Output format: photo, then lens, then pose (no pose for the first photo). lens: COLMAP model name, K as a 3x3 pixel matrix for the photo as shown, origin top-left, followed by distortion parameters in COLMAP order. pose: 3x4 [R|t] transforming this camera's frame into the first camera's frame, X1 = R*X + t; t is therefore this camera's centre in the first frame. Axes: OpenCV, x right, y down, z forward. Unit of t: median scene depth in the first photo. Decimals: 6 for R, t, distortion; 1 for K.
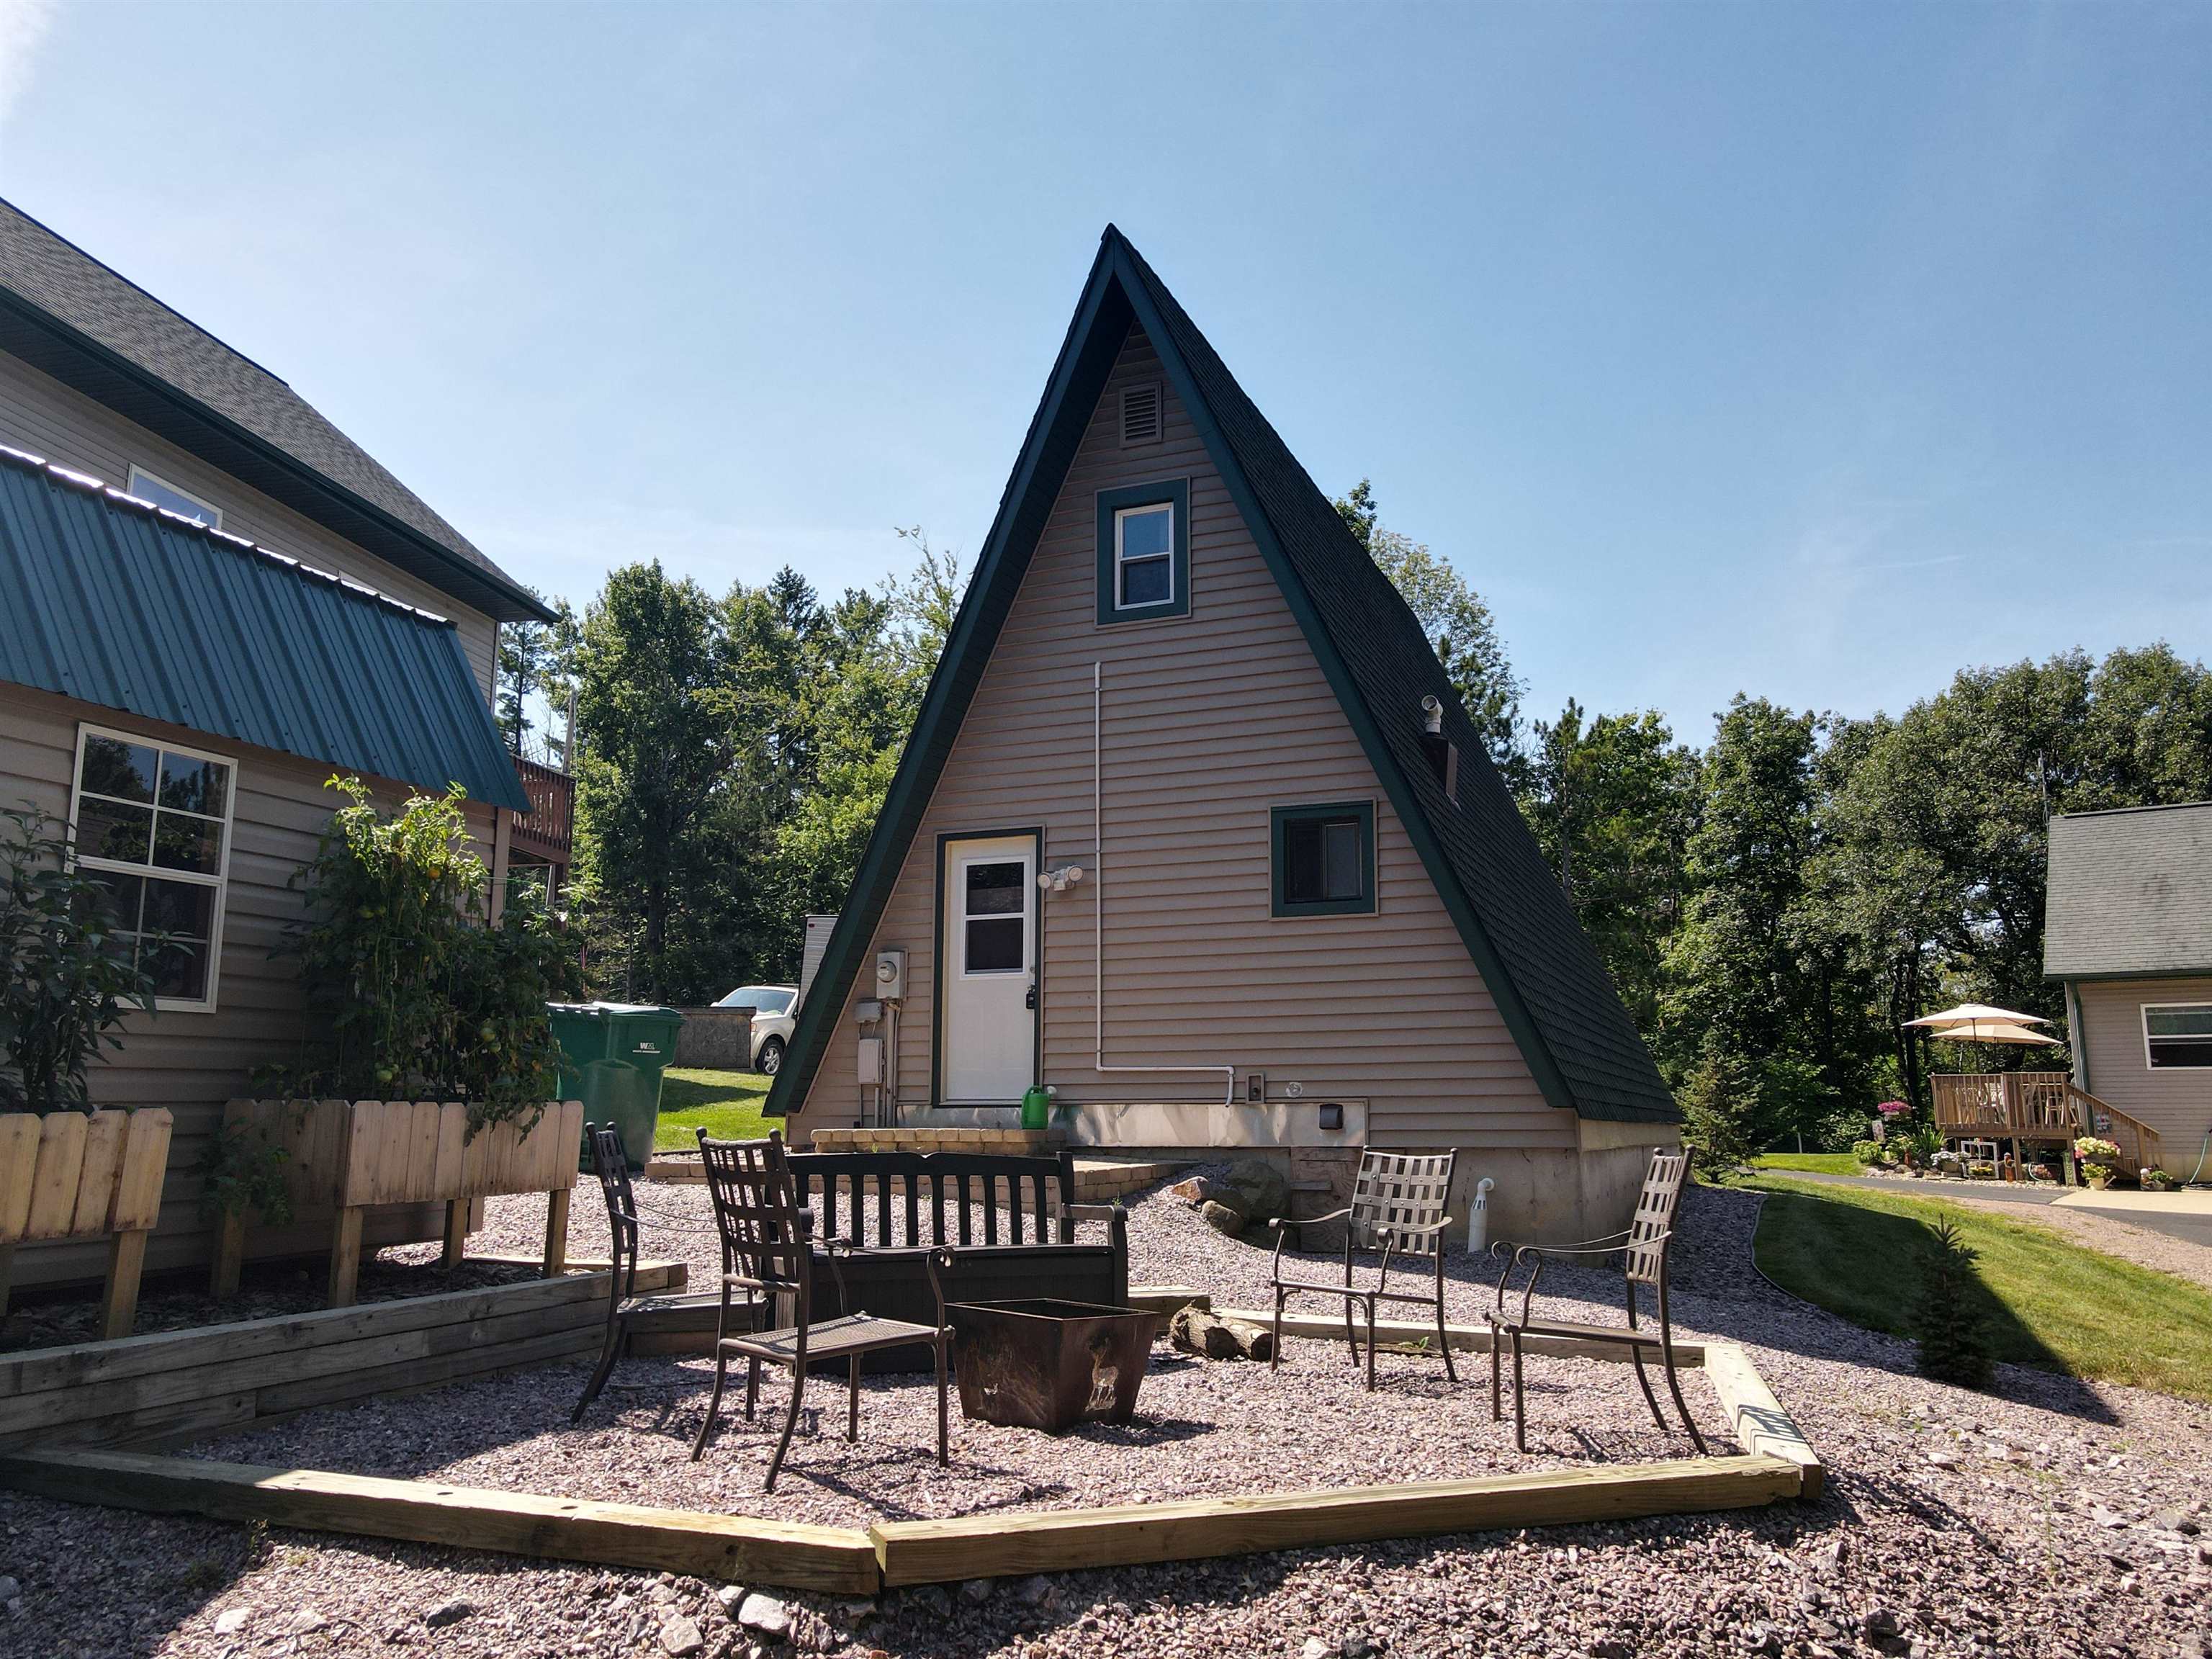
lens RADIAL K [[1598.7, 0, 1105.8], [0, 1598.7, 836.0], [0, 0, 1]] dist [0.003104, 0.023505]
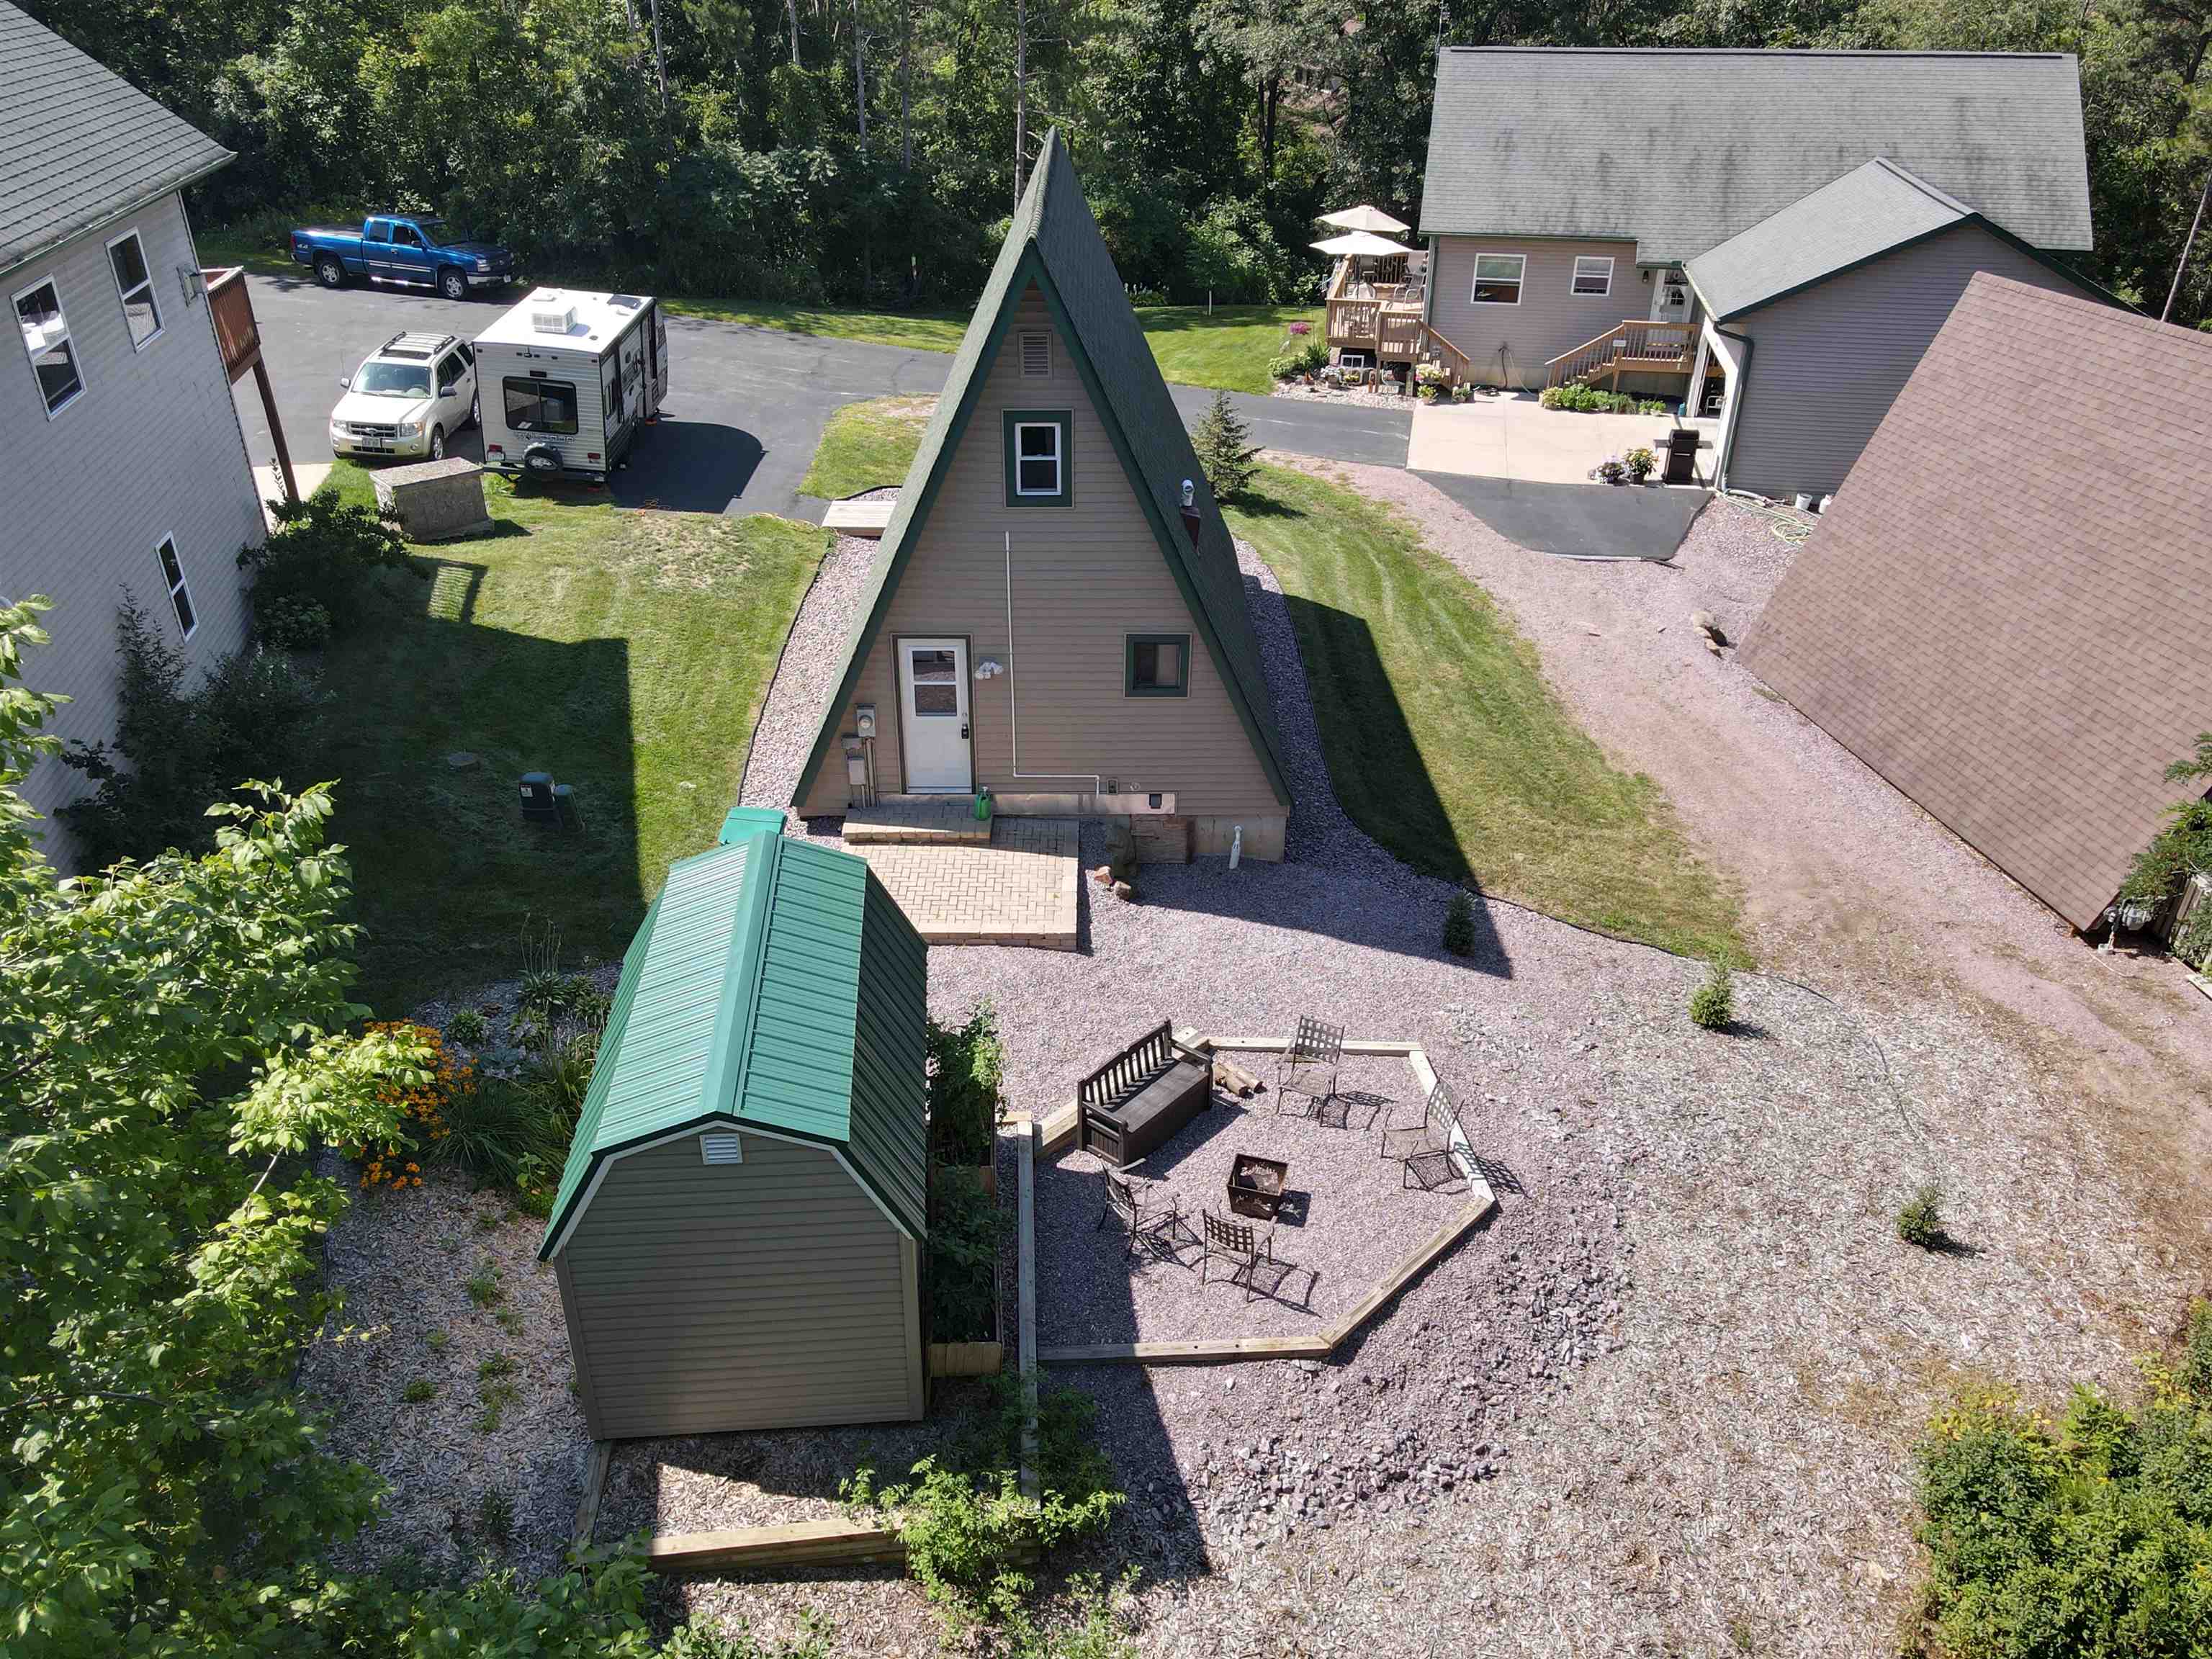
lens RADIAL K [[1569.9, 0, 1106.0], [0, 1569.9, 829.5], [0, 0, 1]] dist [-0.005002, -0.000357]
pose [[0.918327, -0.190622, 0.346899, -0.473776], [-0.071213, 0.782533, 0.618523, -0.793150], [-0.389364, -0.592710, 0.705046, -0.214726]]
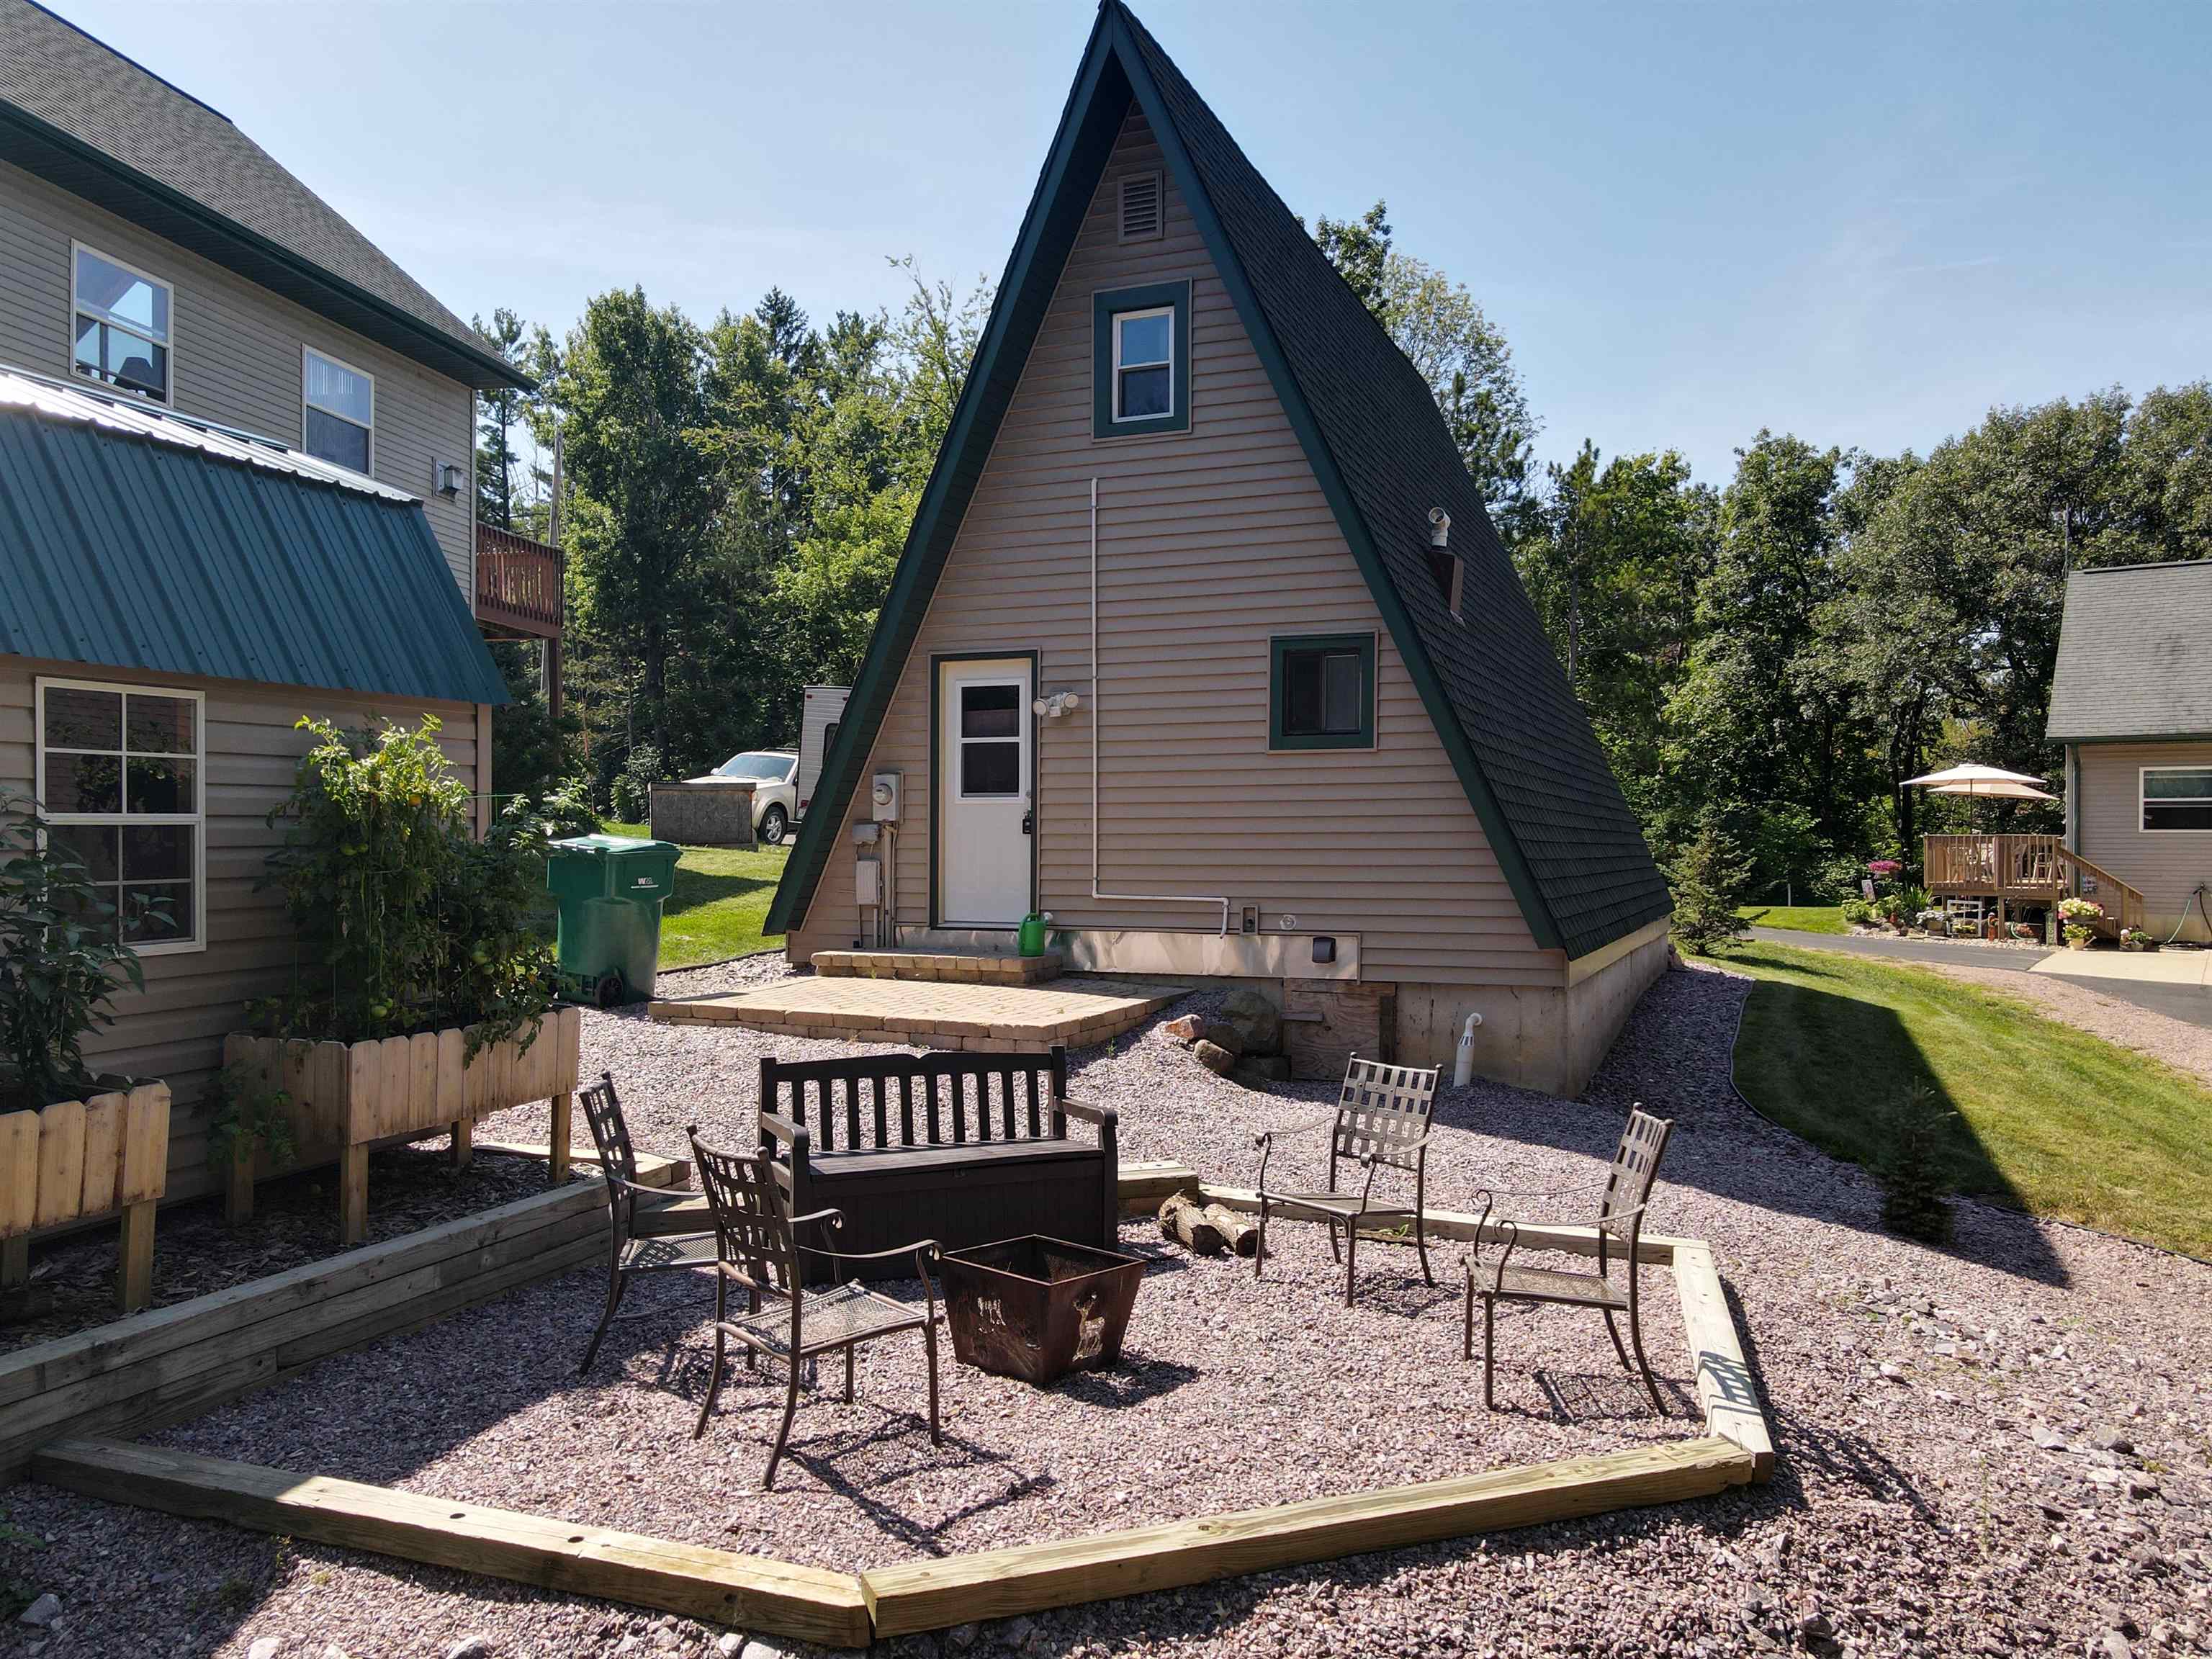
lens RADIAL K [[1602.0, 0, 1106.0], [0, 1602.0, 829.5], [0, 0, 1]] dist [-0.002571, 0.032252]
pose [[0.999997, 0.001892, -0.001490, 0.003872], [-0.001617, 0.985905, 0.167297, -0.061726], [0.001785, -0.167294, 0.985905, 0.011677]]
